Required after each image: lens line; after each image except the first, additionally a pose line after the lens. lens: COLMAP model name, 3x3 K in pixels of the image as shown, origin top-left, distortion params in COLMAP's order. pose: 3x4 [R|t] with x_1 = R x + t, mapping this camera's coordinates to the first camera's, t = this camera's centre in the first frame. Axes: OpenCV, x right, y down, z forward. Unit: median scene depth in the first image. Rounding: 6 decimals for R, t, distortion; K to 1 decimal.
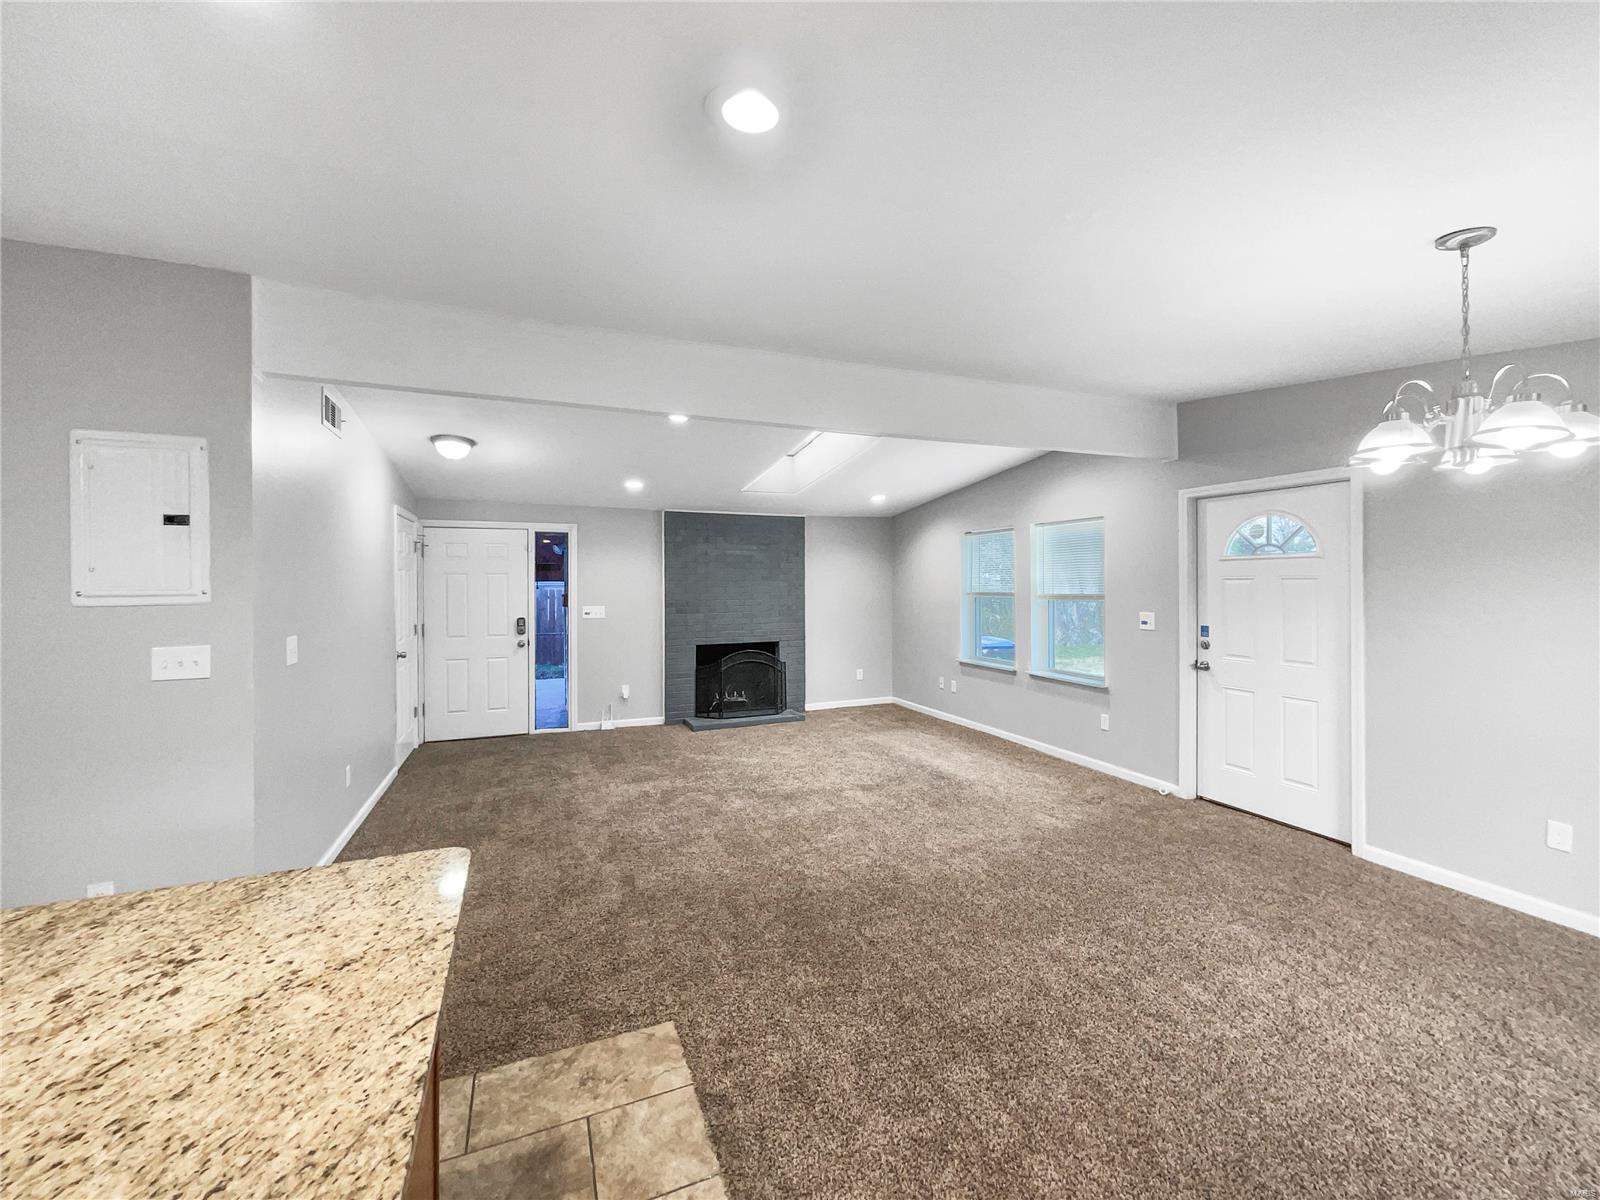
lens RADIAL K [[660.5, 0, 786.9], [0, 660.5, 594.3], [0, 0, 1]] dist [0.000521, -0.000343]
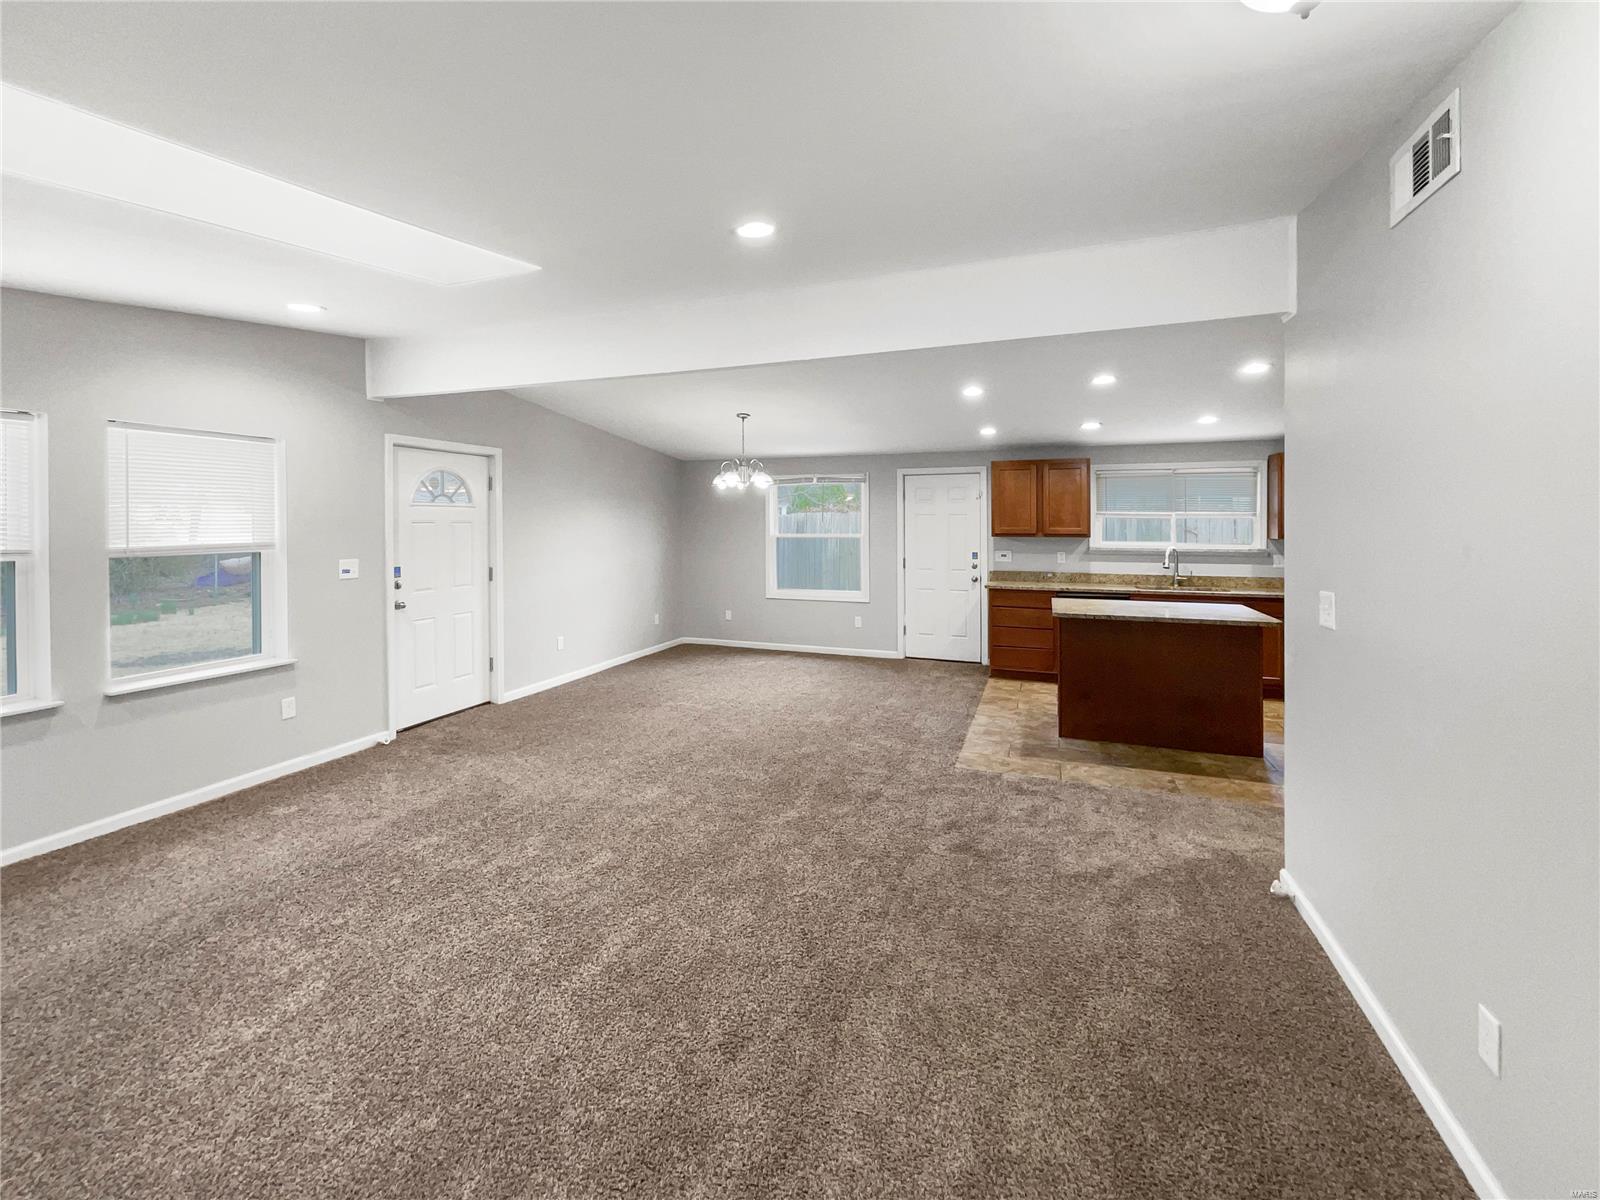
lens RADIAL K [[660.5, 0, 792.9], [0, 660.5, 586.4], [0, 0, 1]] dist [0.000521, -0.000343]
pose [[-0.735084, -0.061320, 0.675197, -1.981236], [0.016473, 0.993992, 0.108206, -0.092296], [-0.677776, 0.090663, -0.729658, 4.914695]]
